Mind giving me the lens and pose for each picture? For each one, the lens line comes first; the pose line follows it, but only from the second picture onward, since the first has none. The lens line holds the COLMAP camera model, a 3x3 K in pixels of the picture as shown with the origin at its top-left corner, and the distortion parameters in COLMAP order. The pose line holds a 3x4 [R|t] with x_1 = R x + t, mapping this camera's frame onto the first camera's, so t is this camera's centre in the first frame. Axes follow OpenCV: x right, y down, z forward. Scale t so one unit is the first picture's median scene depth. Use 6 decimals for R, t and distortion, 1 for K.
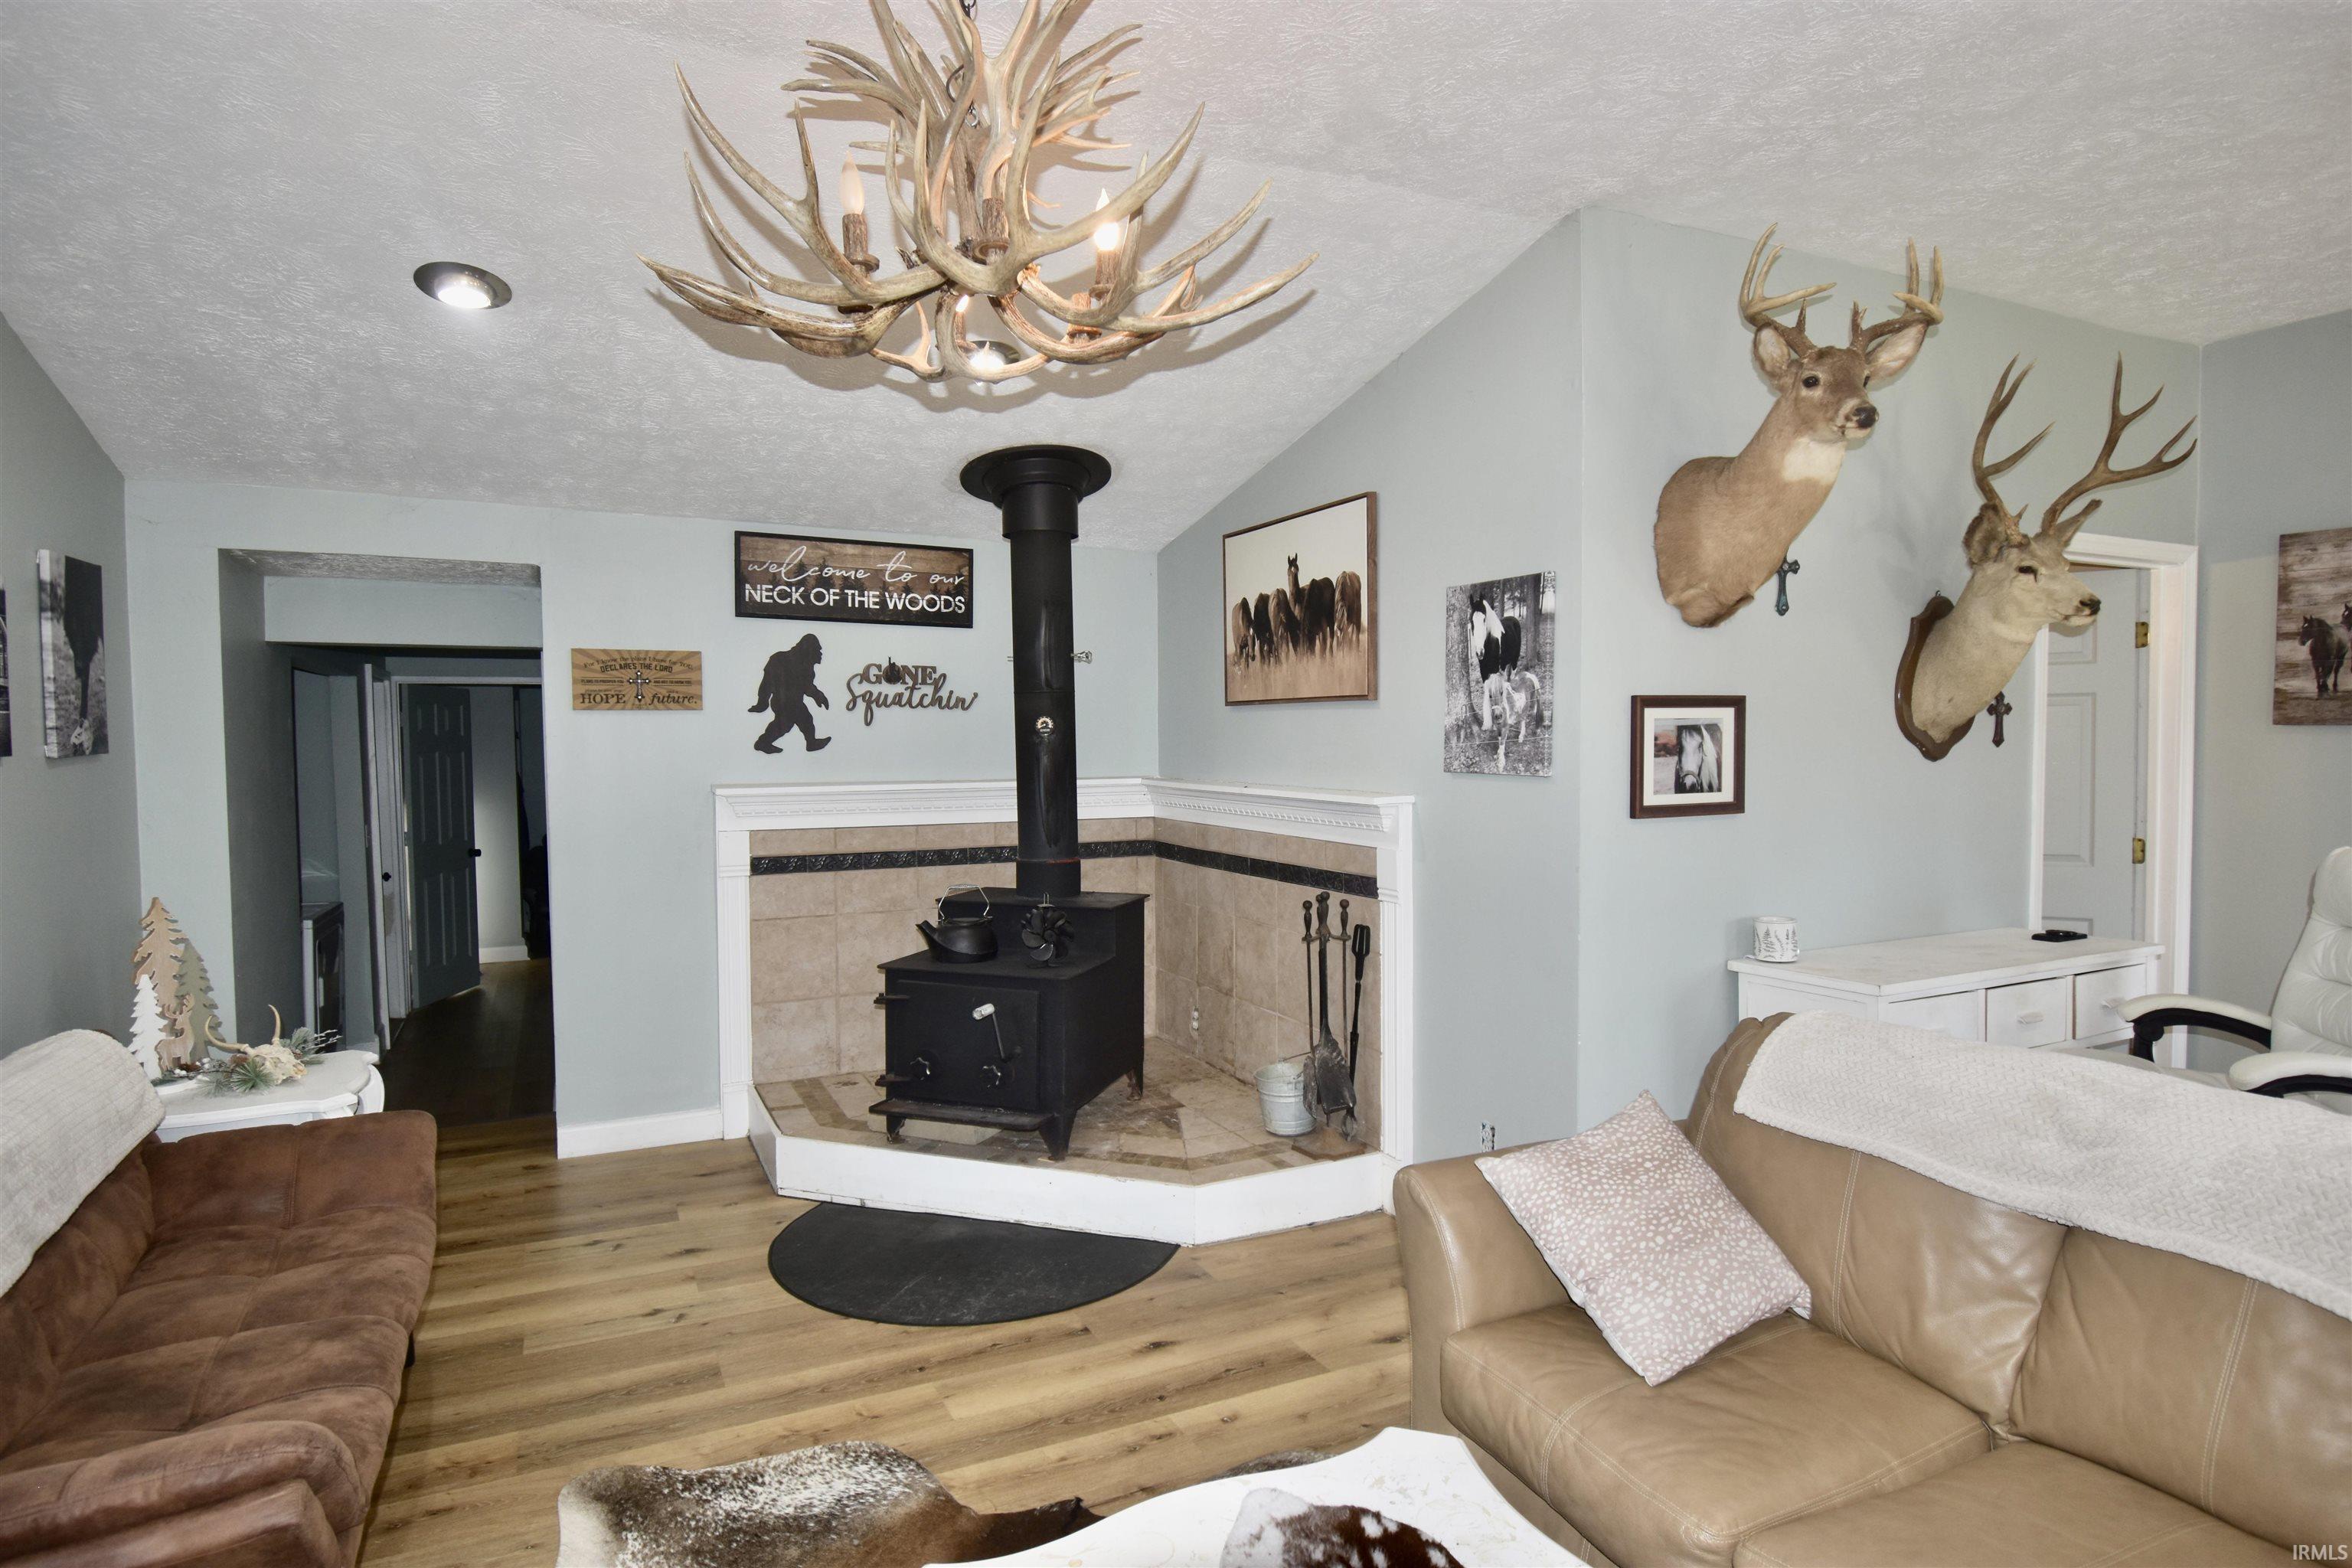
lens RADIAL K [[1220.7, 0, 1176.0], [0, 1220.7, 784.0], [0, 0, 1]] dist [-0.000902, -0.000442]
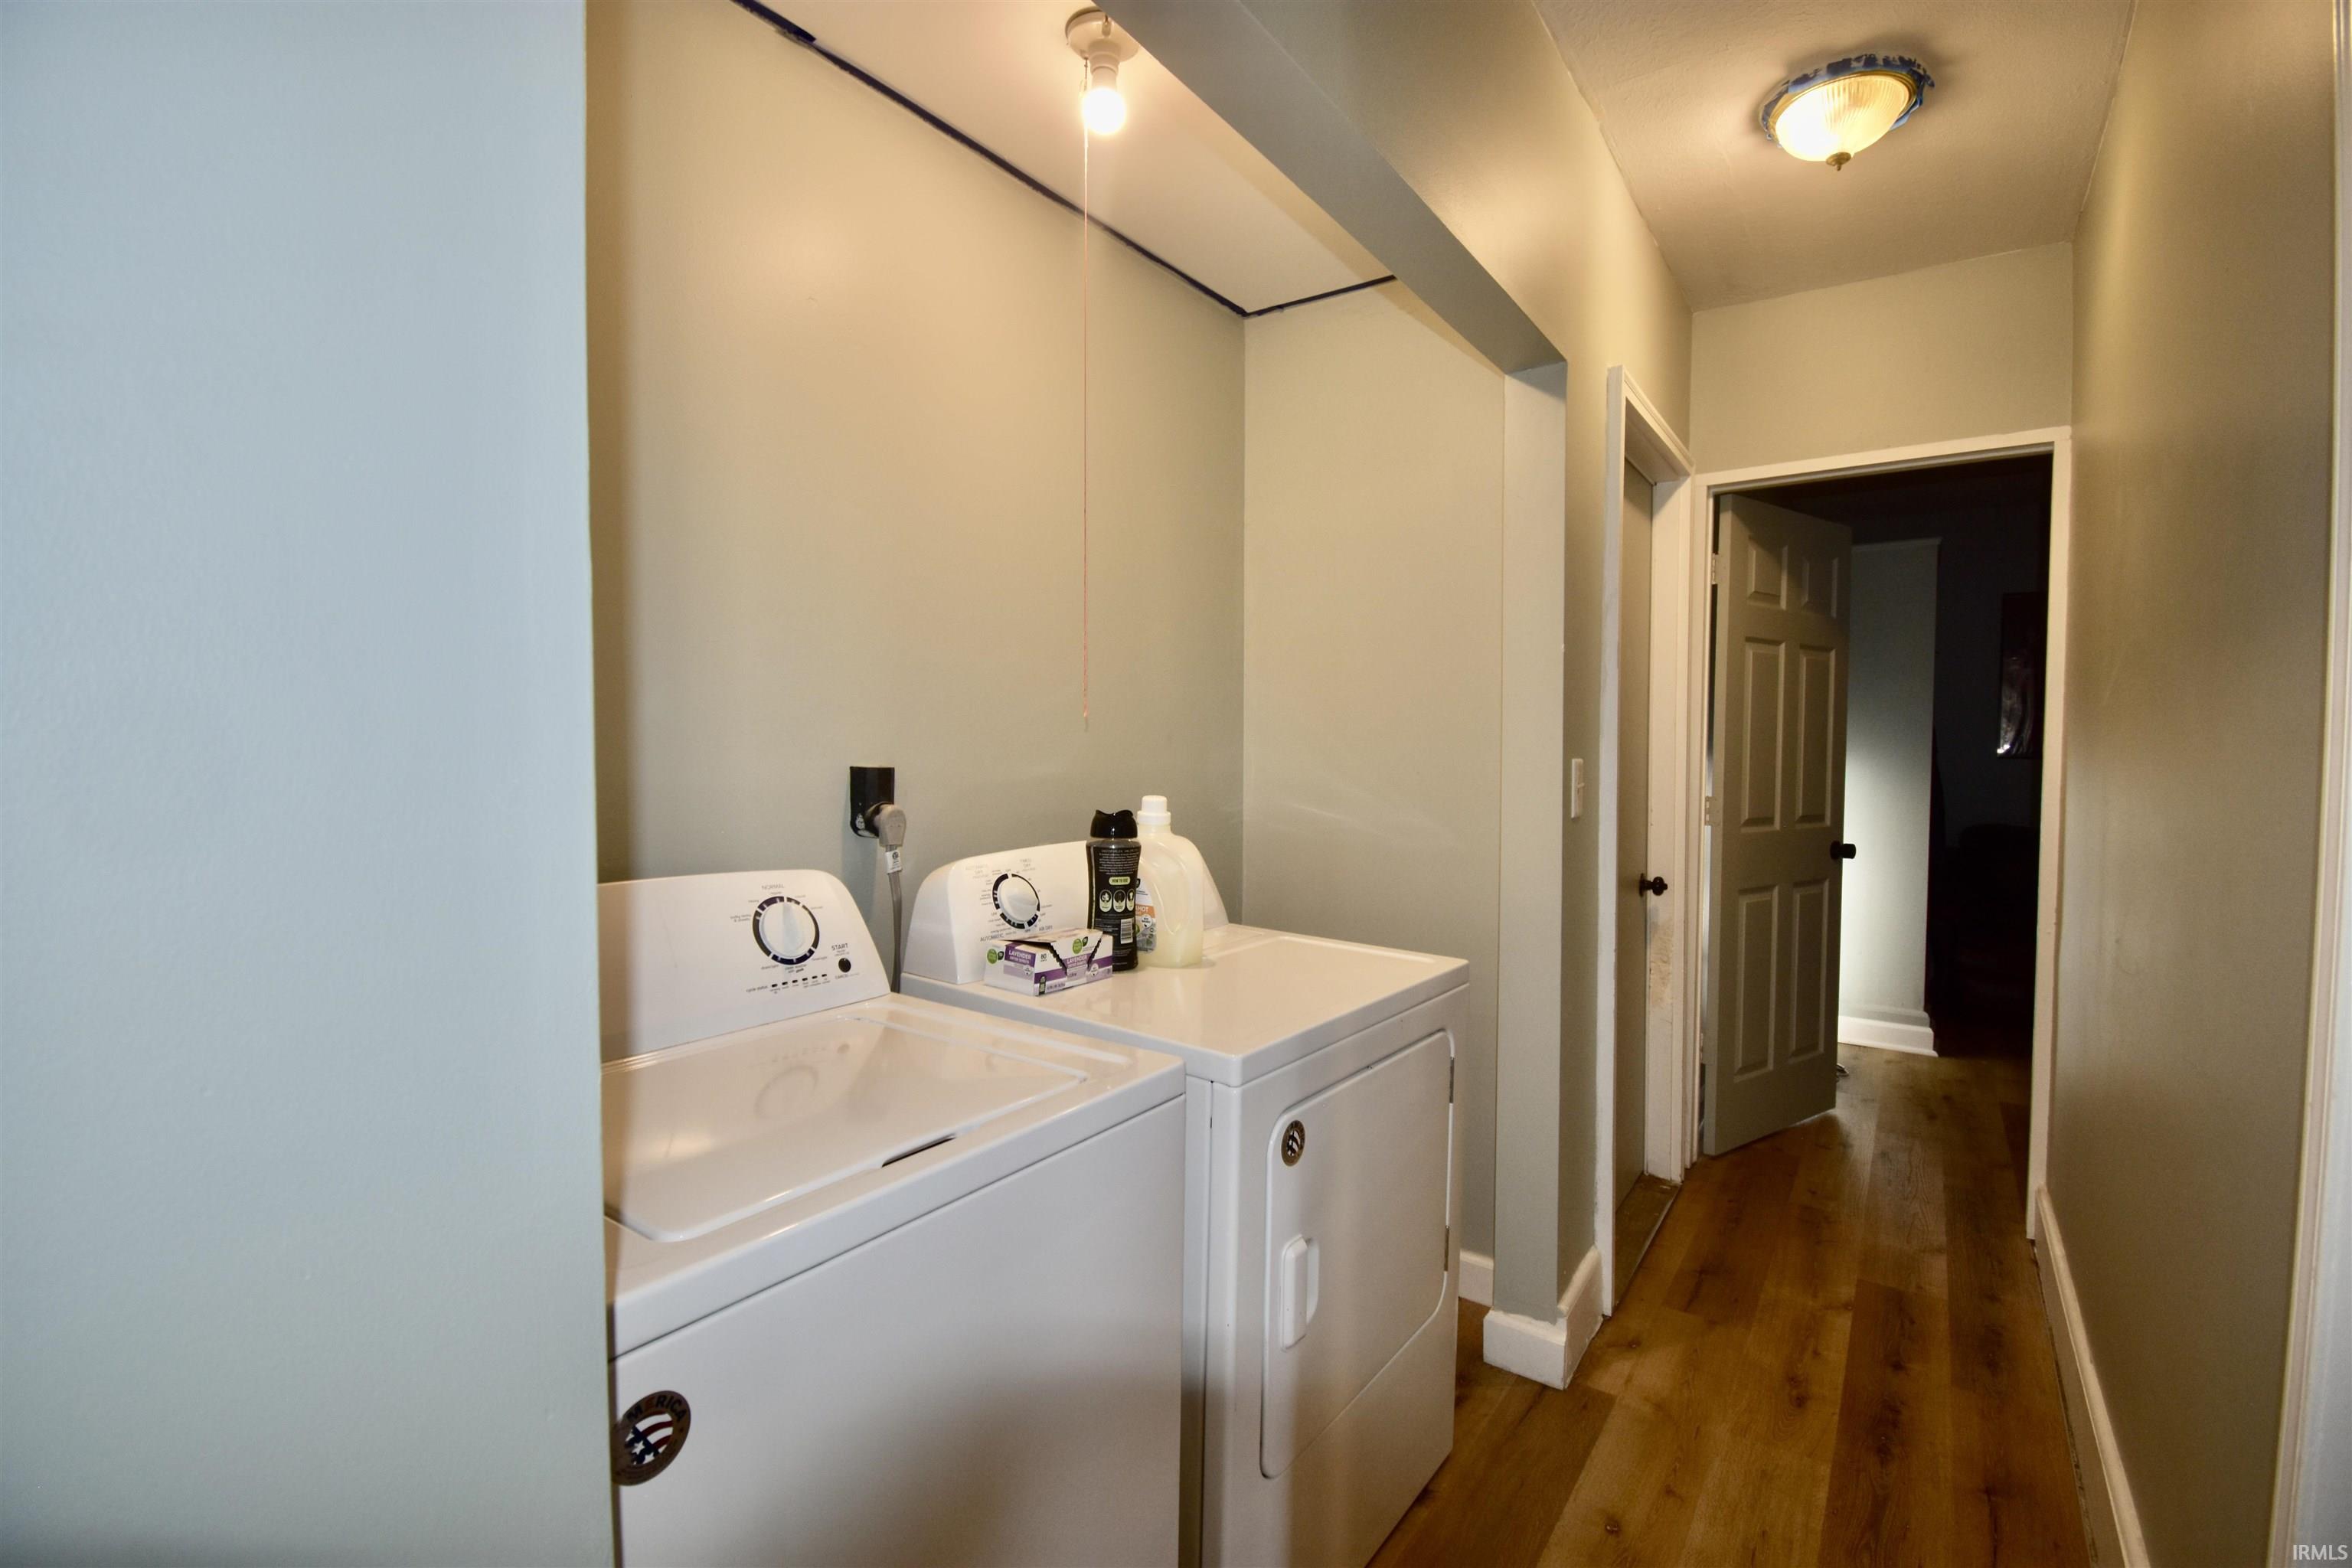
lens RADIAL K [[1025.7, 0, 1182.0], [0, 1025.7, 784.0], [0, 0, 1]] dist [0.019619, -0.026087]
pose [[0.460262, 0.045482, -0.886617, -0.674632], [-0.045708, 0.998576, 0.027498, 0.060415], [0.886606, 0.027869, 0.461686, 1.158055]]
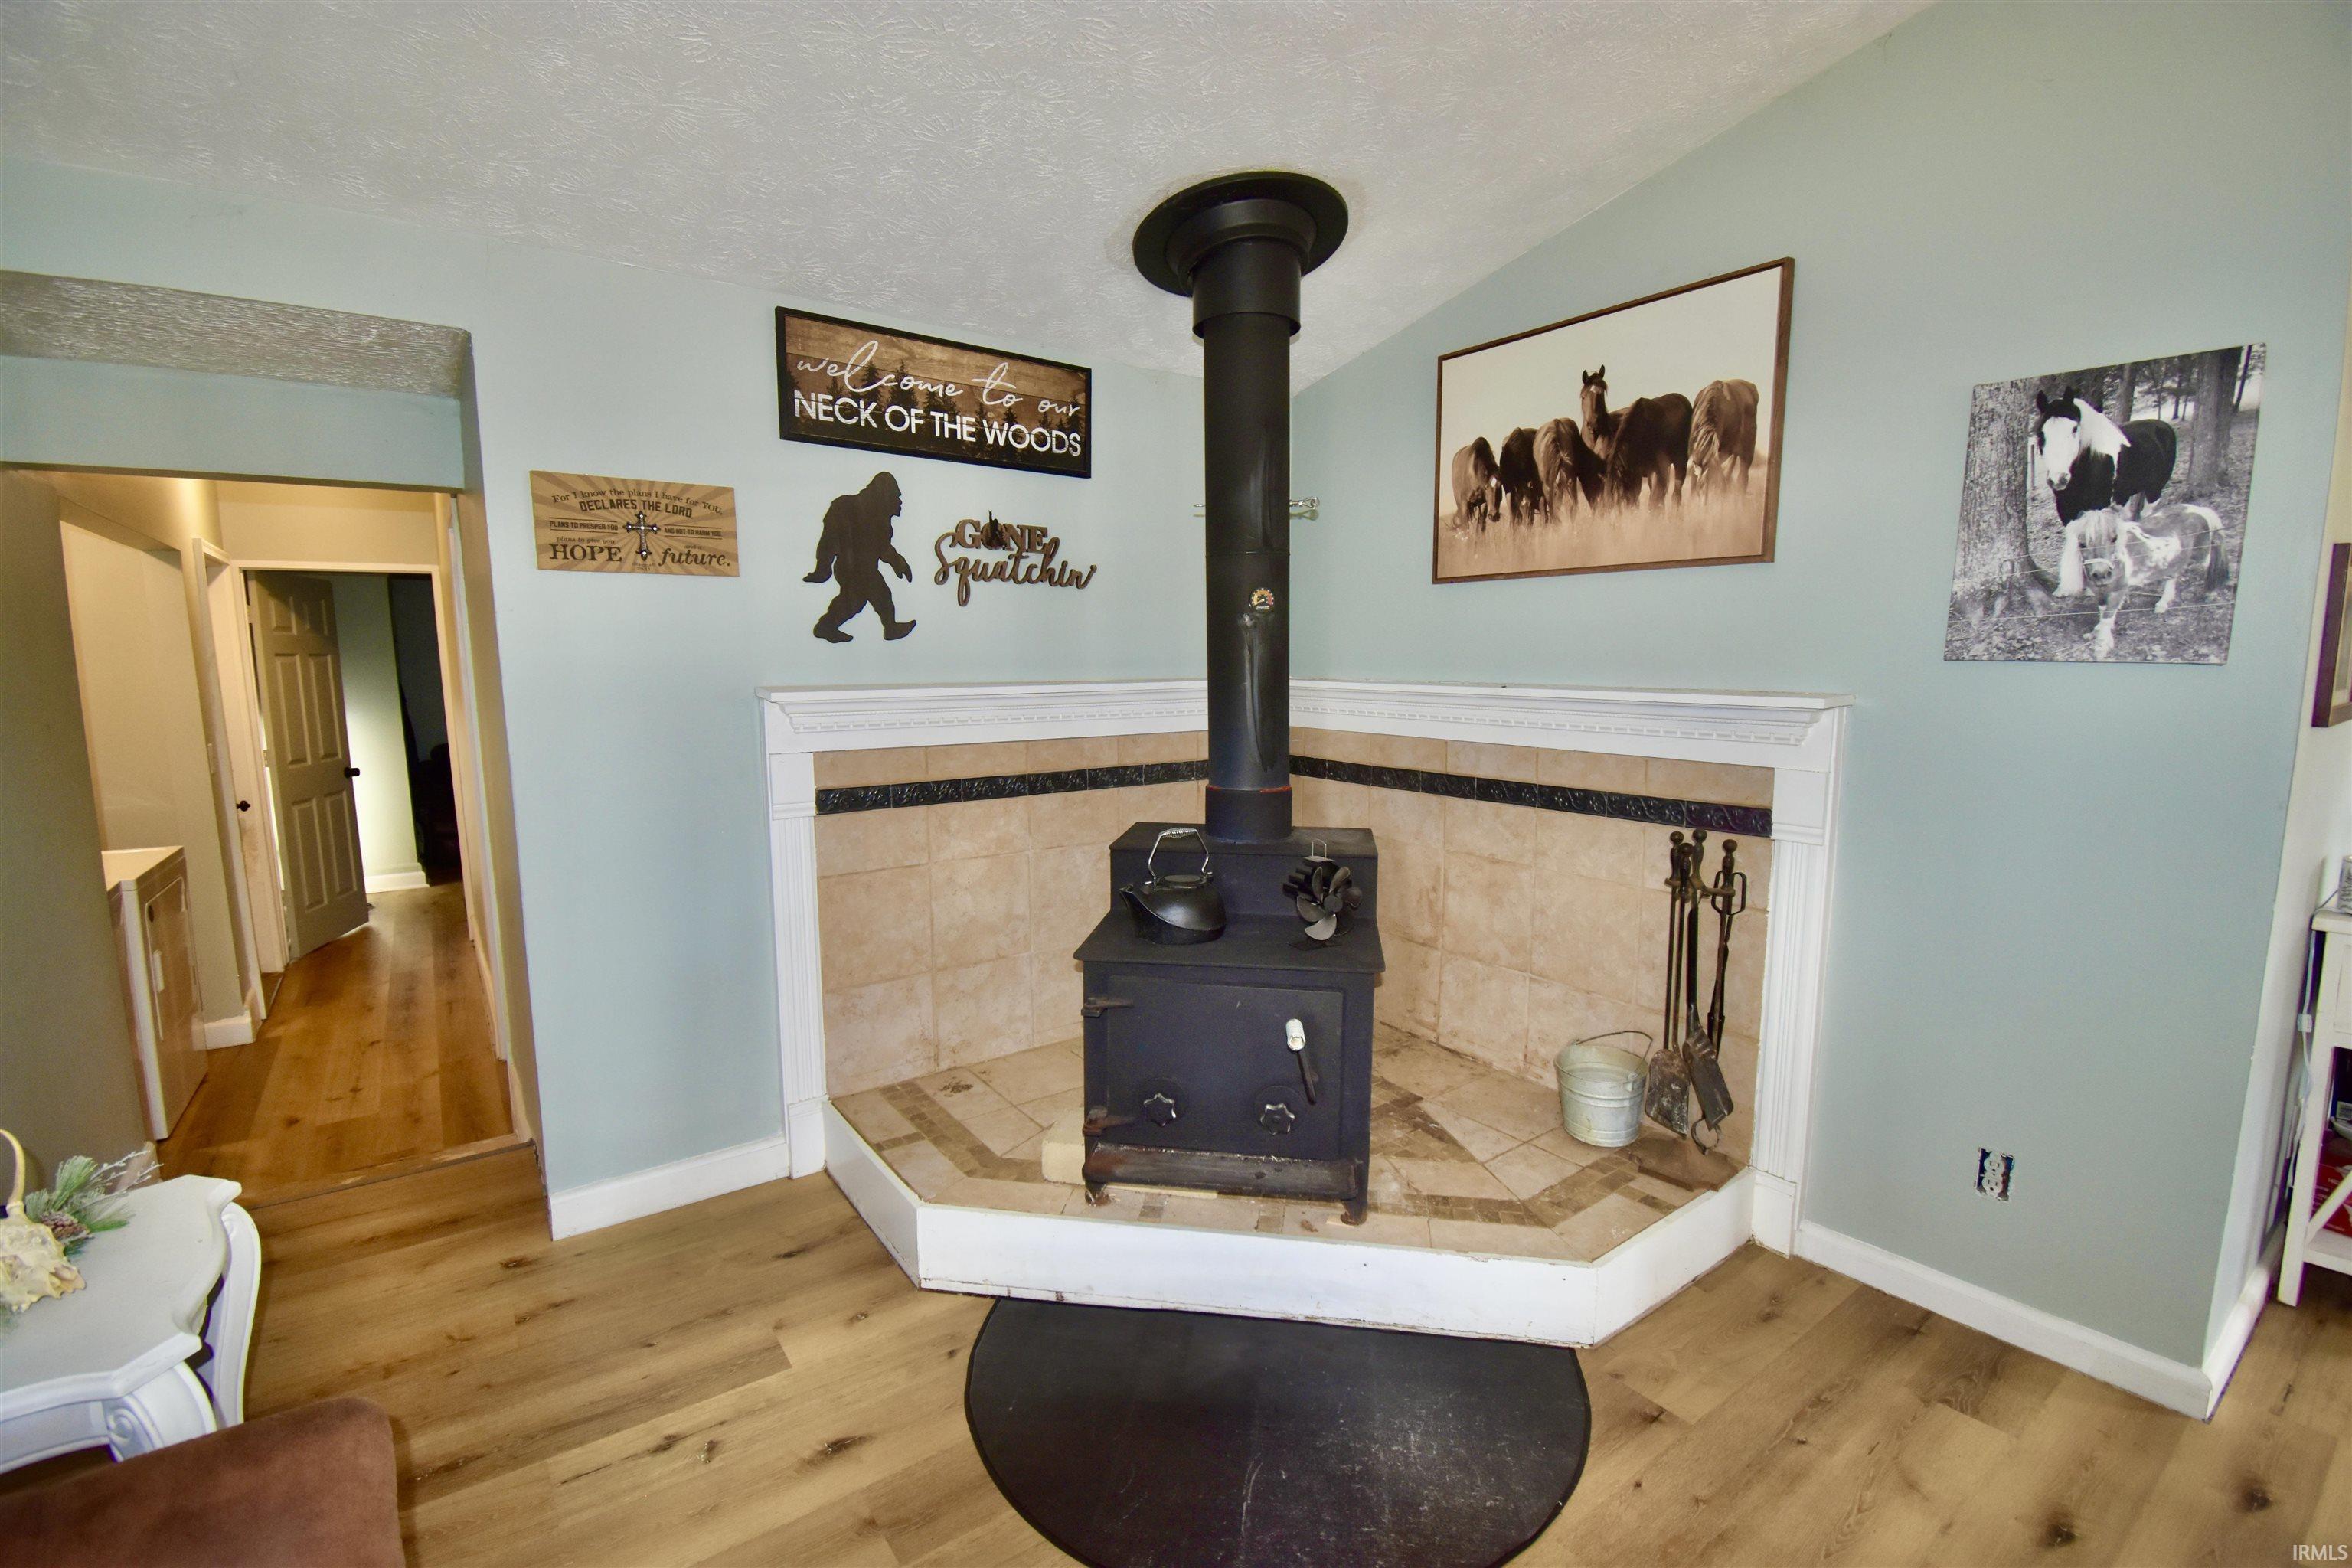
lens RADIAL K [[1025.7, 0, 1182.0], [0, 1025.7, 784.0], [0, 0, 1]] dist [0.019619, -0.026087]
pose [[0.986177, -0.019599, 0.164532, -0.244208], [0.004872, 0.995980, 0.089438, 0.004567], [-0.165624, -0.087400, 0.982309, 0.391531]]
